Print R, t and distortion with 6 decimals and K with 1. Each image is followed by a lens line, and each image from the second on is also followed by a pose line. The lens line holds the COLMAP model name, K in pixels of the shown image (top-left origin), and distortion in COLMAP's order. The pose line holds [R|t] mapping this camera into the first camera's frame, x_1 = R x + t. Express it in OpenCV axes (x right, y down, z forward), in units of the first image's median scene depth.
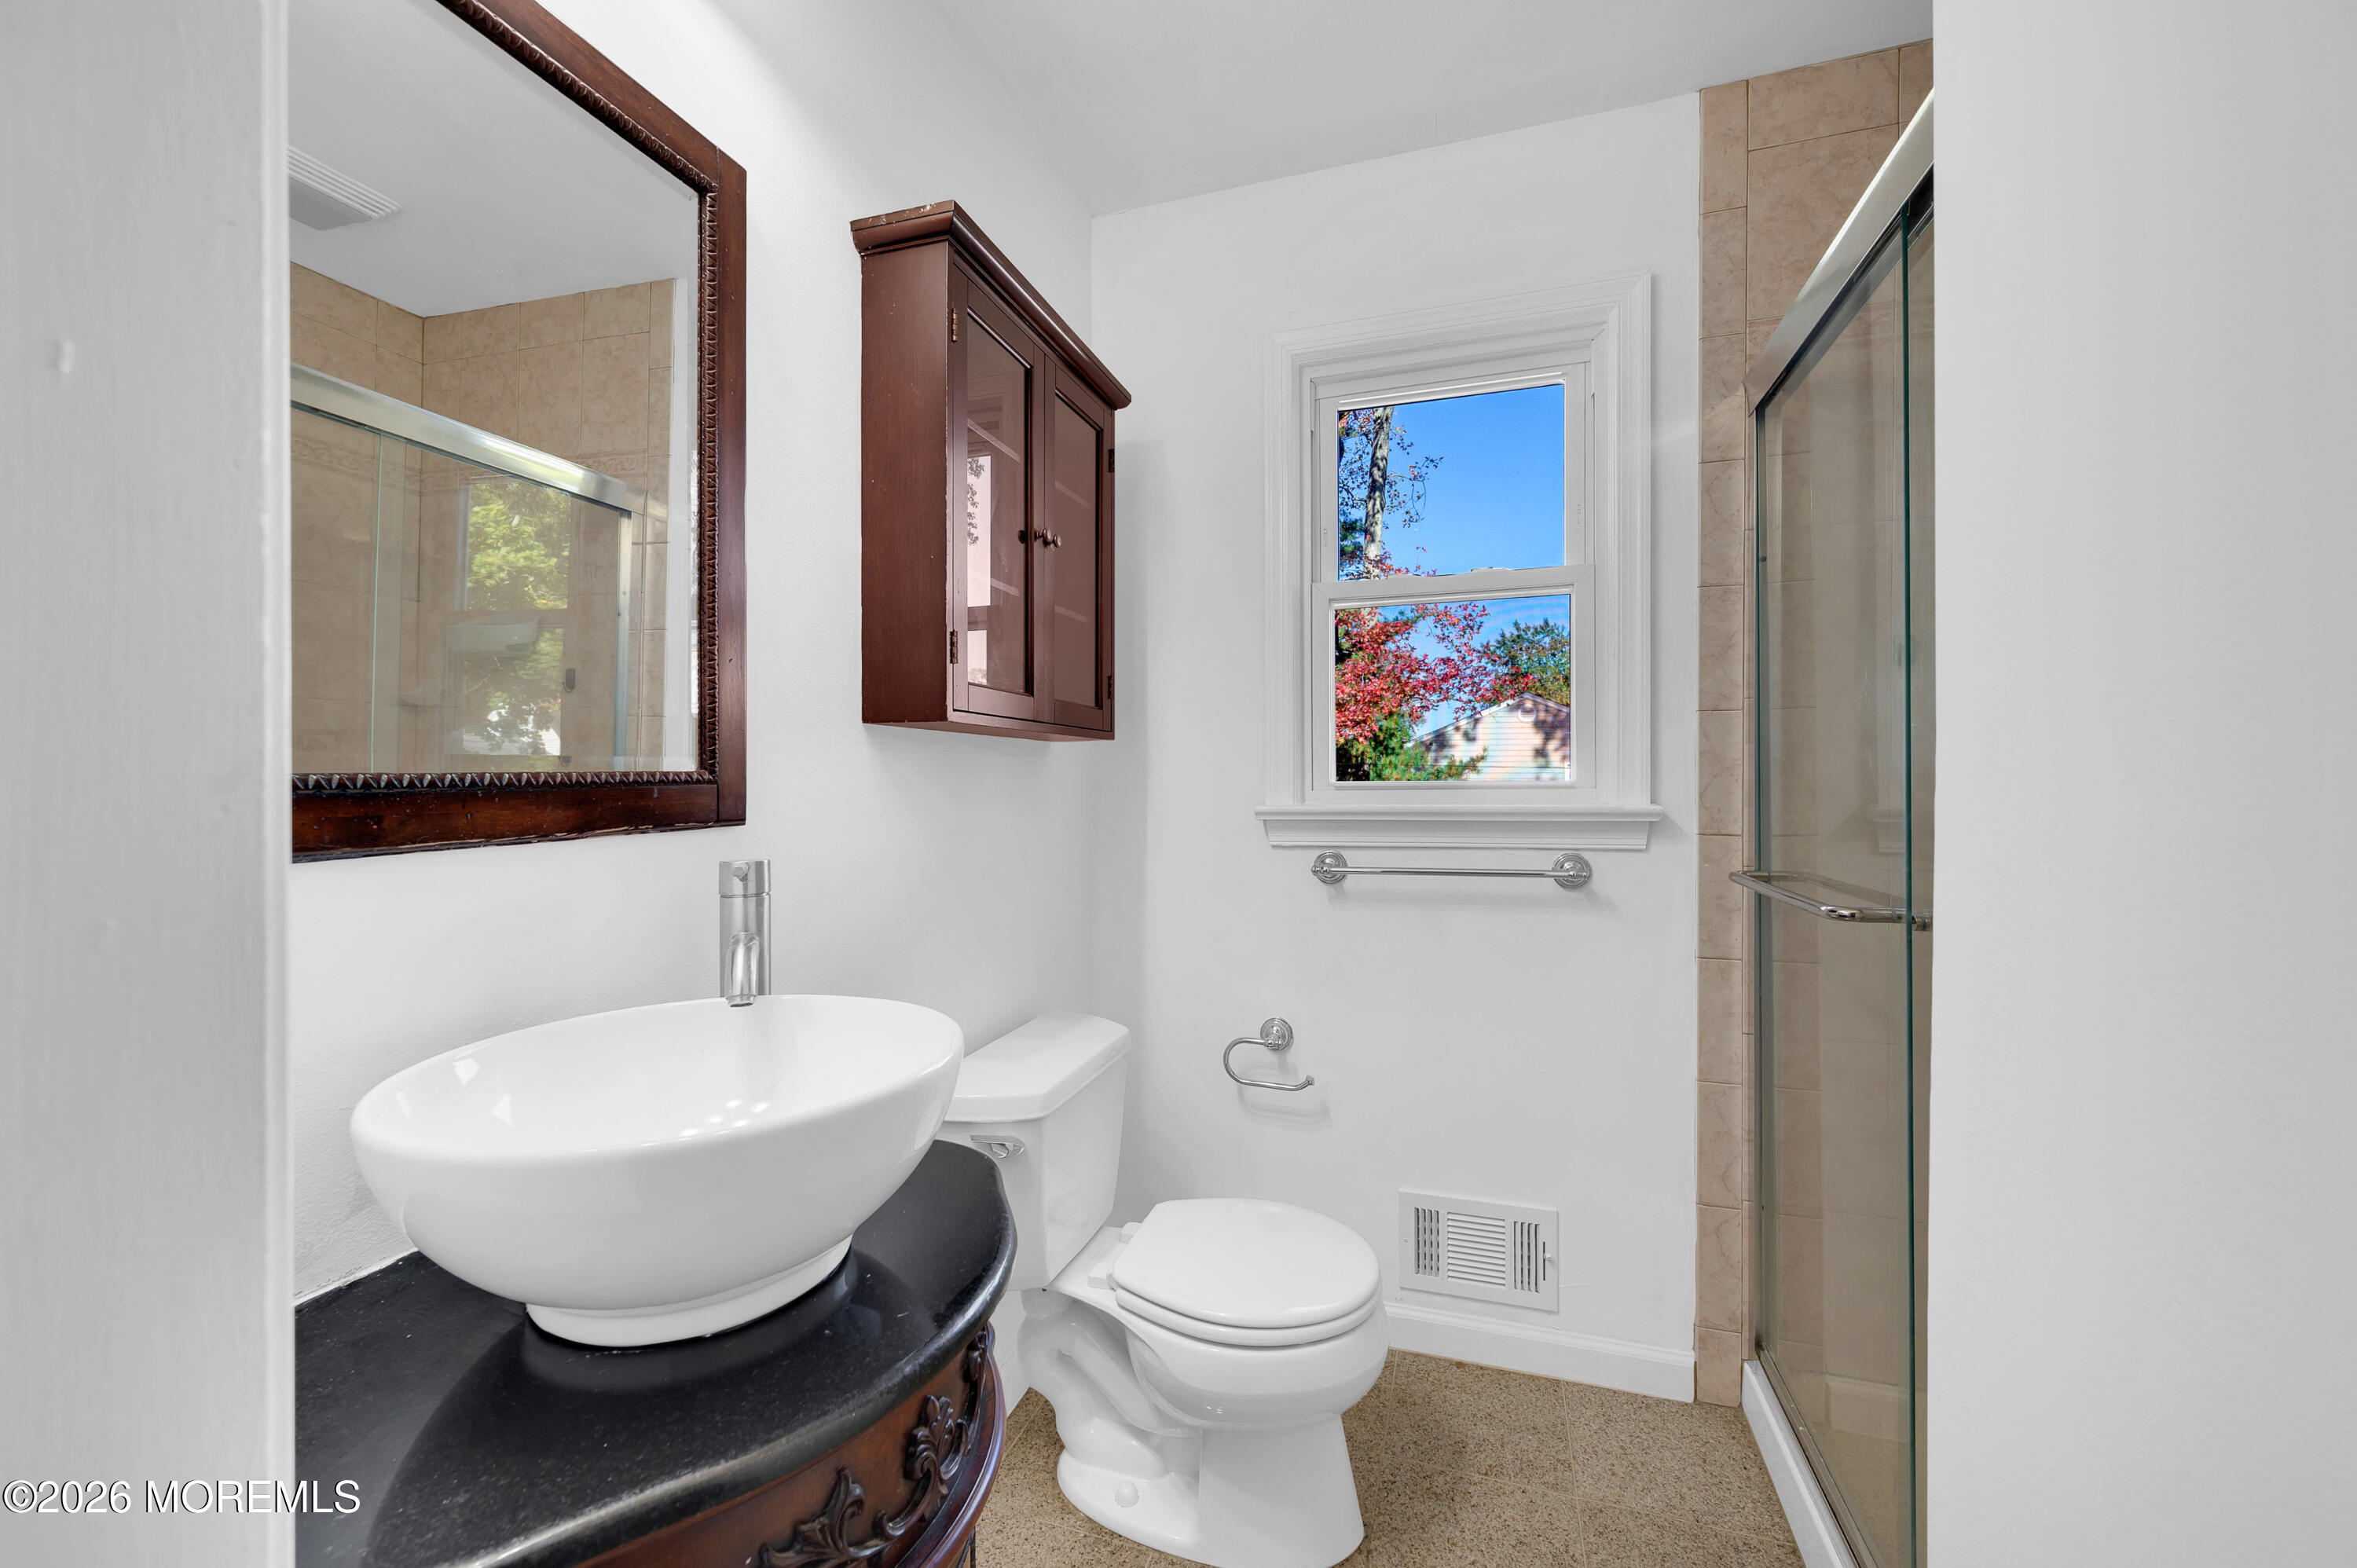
lens RADIAL K [[934.4, 0, 1176.4], [0, 934.4, 792.9], [0, 0, 1]] dist [-0.001113, -0.000119]
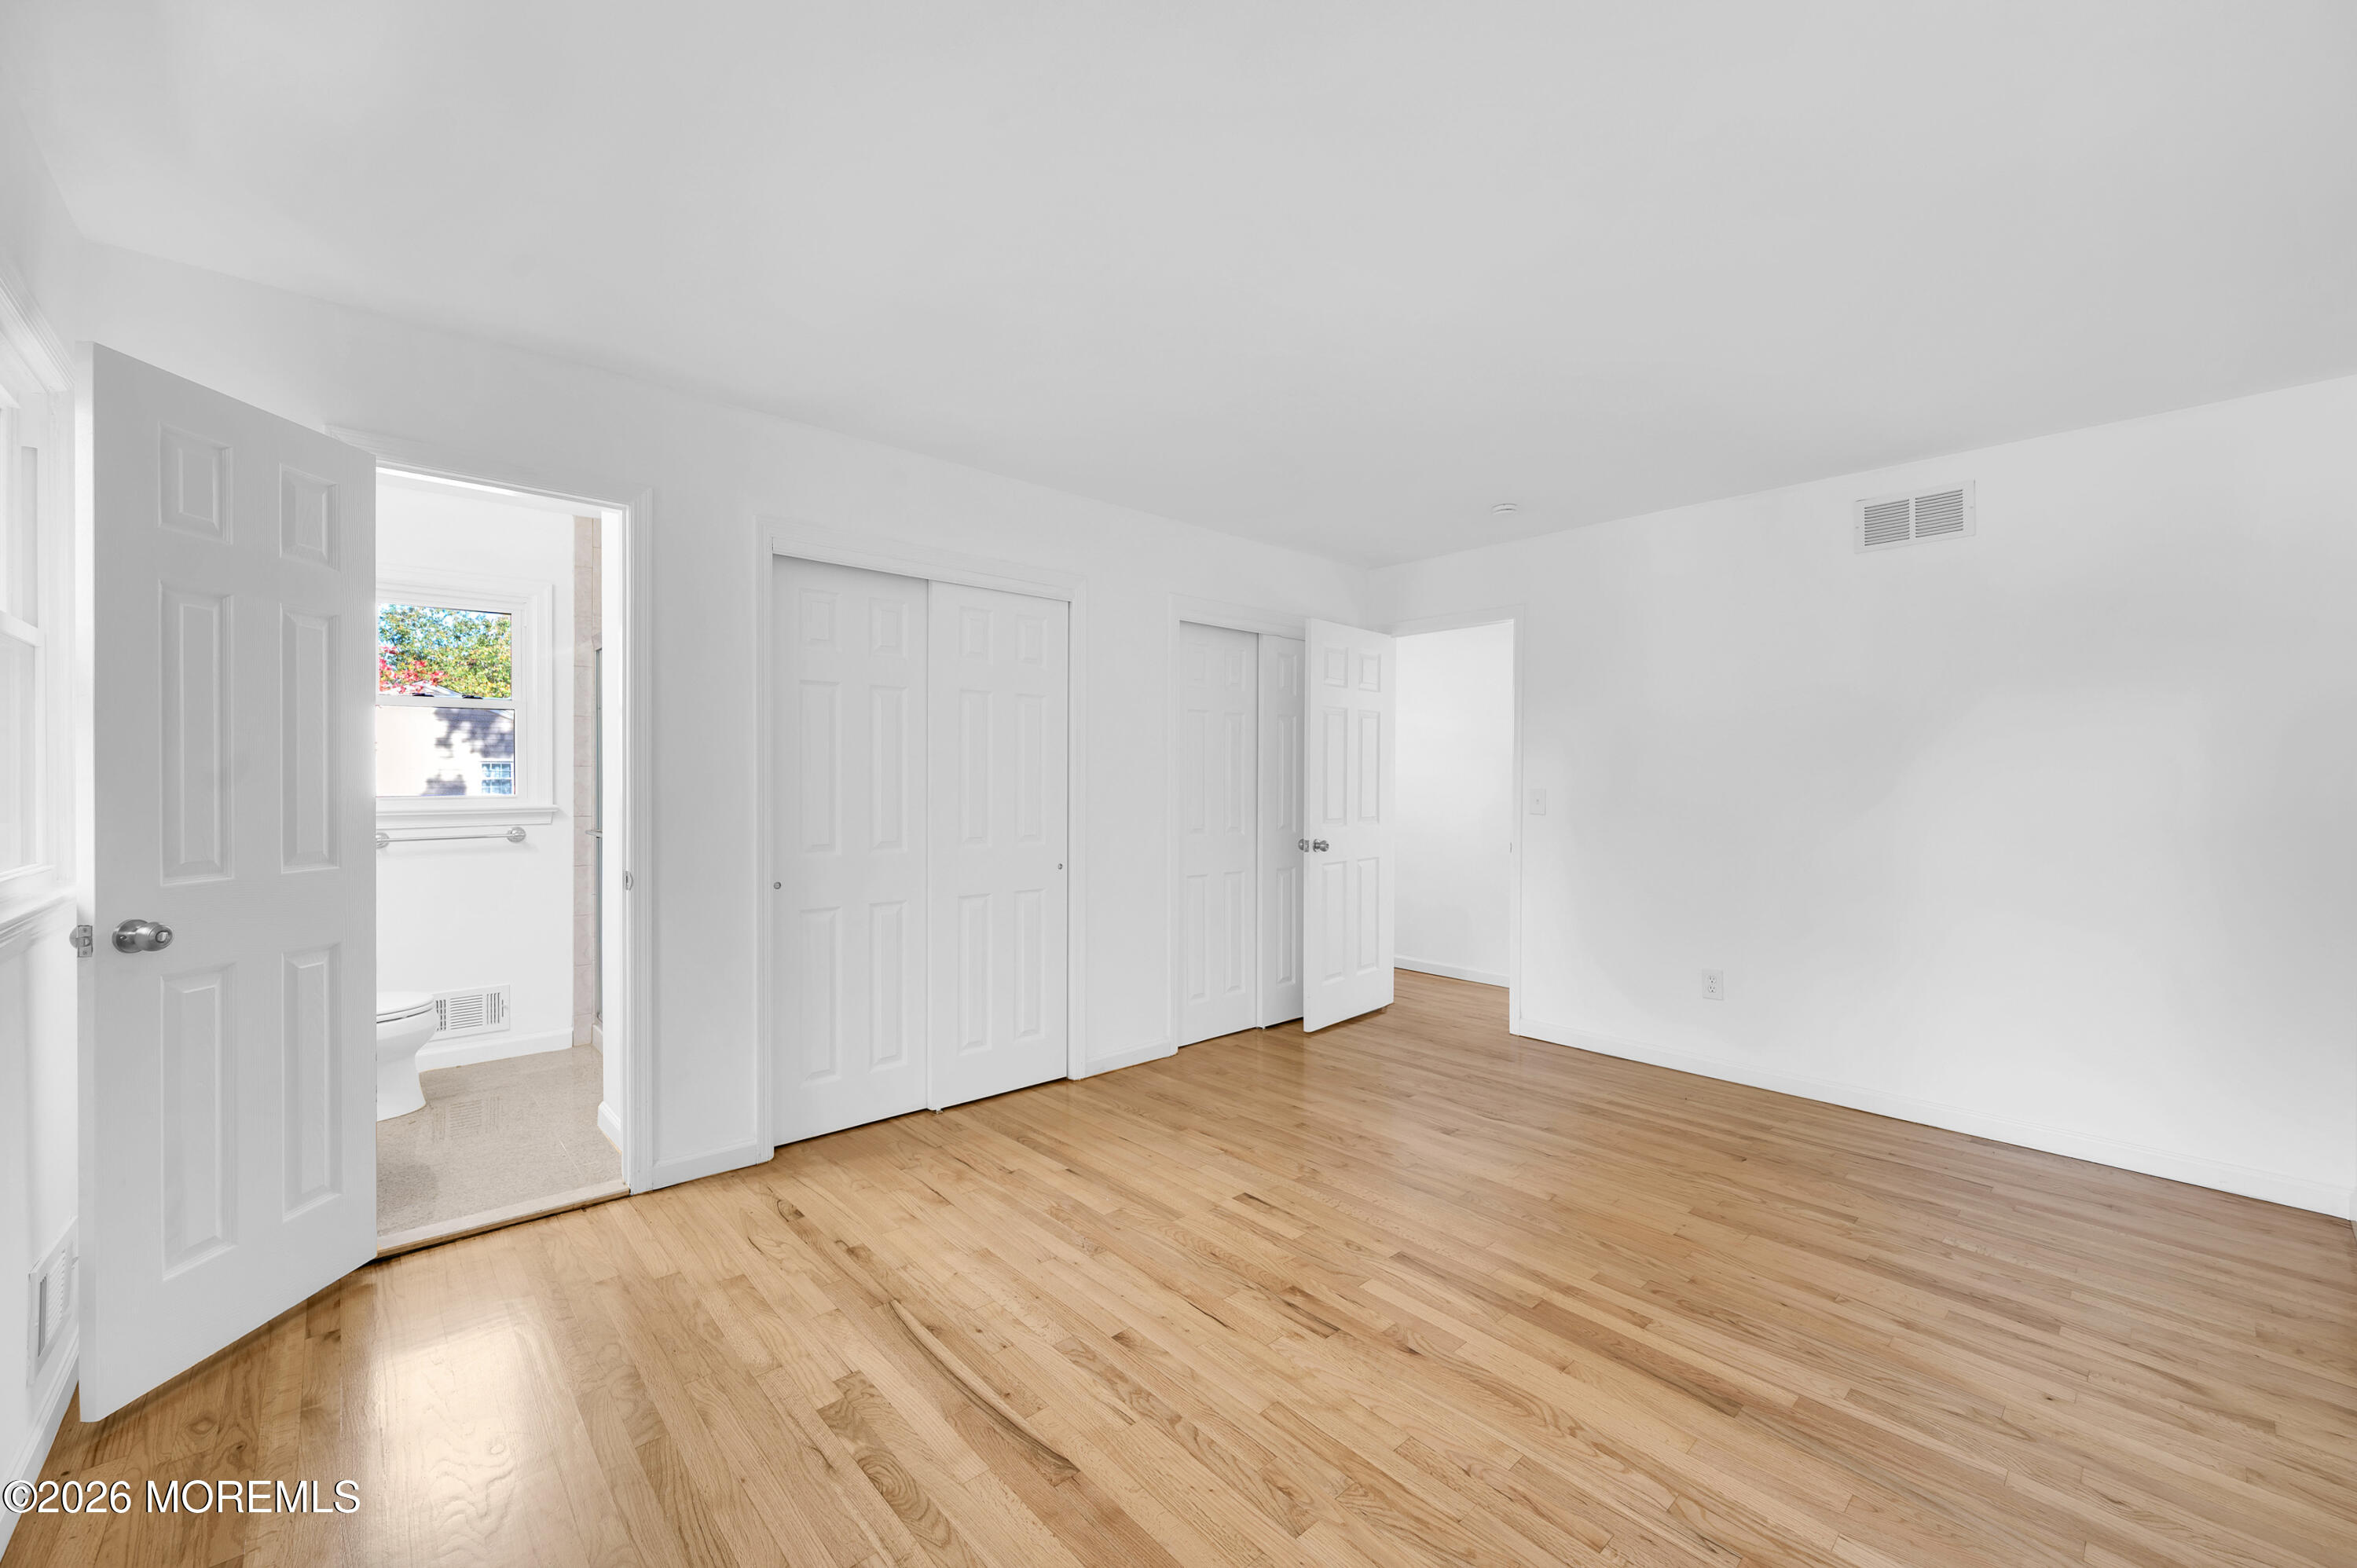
lens RADIAL K [[934.4, 0, 1176.7], [0, 934.4, 787.1], [0, 0, 1]] dist [-0.001113, -0.000119]
pose [[0.500298, -0.004869, 0.865840, -0.749658], [-0.001946, 0.999975, 0.006747, -0.050723], [-0.865851, -0.005061, 0.500276, -1.550789]]
